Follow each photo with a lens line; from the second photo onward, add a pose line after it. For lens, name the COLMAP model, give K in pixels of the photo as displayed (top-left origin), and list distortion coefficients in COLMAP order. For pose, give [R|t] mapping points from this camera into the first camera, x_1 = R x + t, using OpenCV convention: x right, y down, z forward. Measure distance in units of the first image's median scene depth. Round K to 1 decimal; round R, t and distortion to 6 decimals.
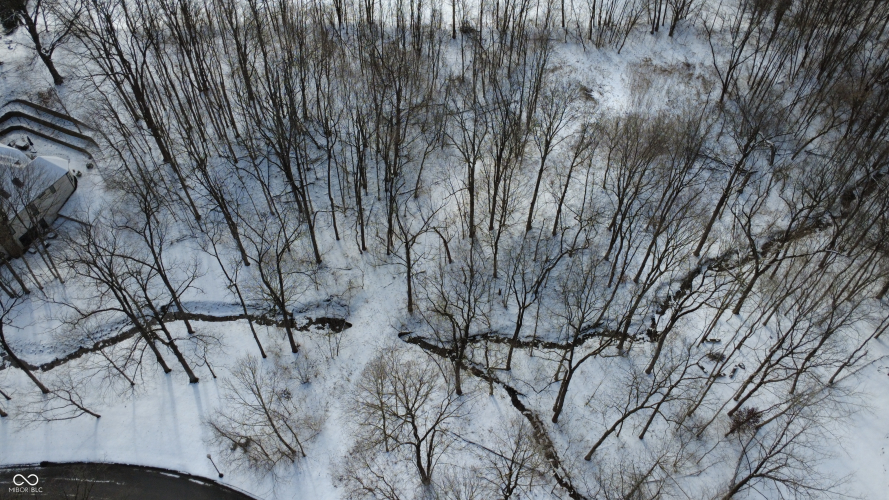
lens RADIAL K [[648.6, 0, 446.0], [0, 648.6, 250.8], [0, 0, 1]] dist [-0.004271, 0.004343]
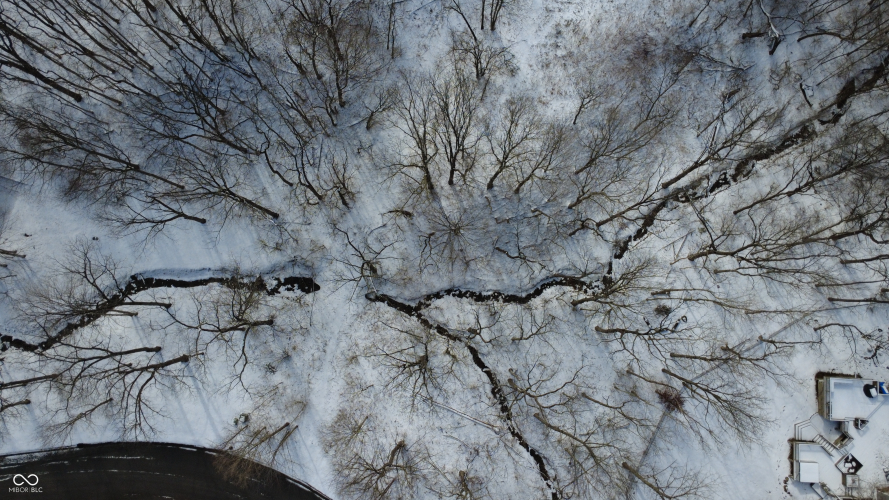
lens RADIAL K [[648.6, 0, 446.0], [0, 648.6, 250.8], [0, 0, 1]] dist [-0.004271, 0.004343]
pose [[0.998502, -0.054686, -0.002057, 0.063203], [0.045962, 0.817628, 0.573909, -0.530064], [-0.029703, -0.573144, 0.818916, 0.179604]]
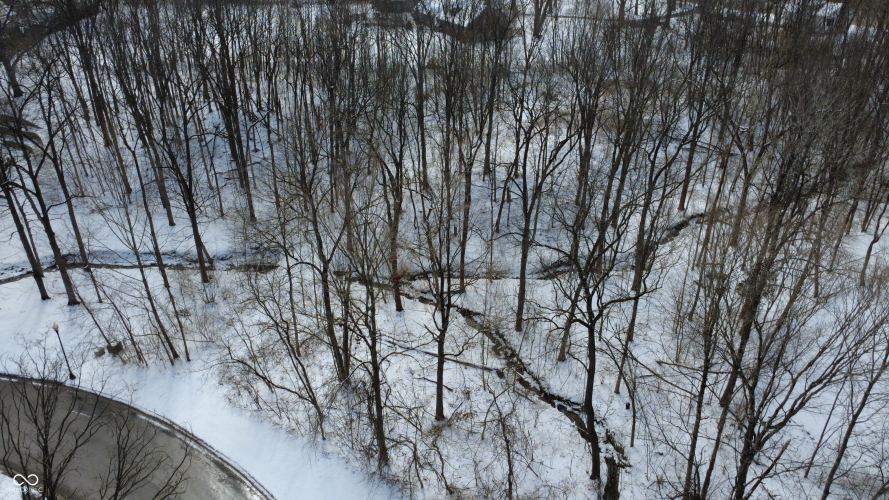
lens RADIAL K [[648.6, 0, 446.0], [0, 648.6, 250.8], [0, 0, 1]] dist [-0.004271, 0.004343]
pose [[0.999877, -0.013506, -0.007941, 0.078877], [0.009661, 0.930484, -0.366205, 0.414243], [0.012335, 0.366084, 0.930500, 0.214477]]
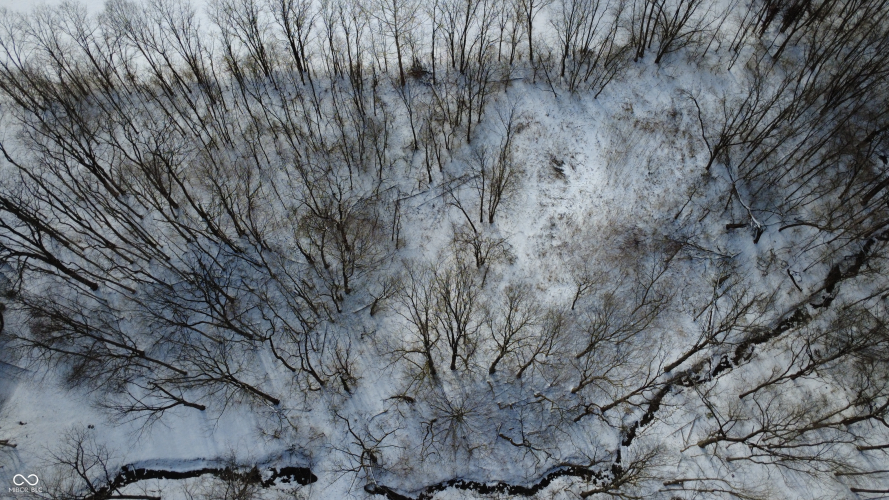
lens RADIAL K [[648.6, 0, 446.0], [0, 648.6, 250.8], [0, 0, 1]] dist [-0.004271, 0.004343]
pose [[0.998237, -0.058527, 0.009877, 0.064357], [0.052175, 0.944594, 0.324068, -0.537983], [-0.028297, -0.322981, 0.945982, 0.168377]]
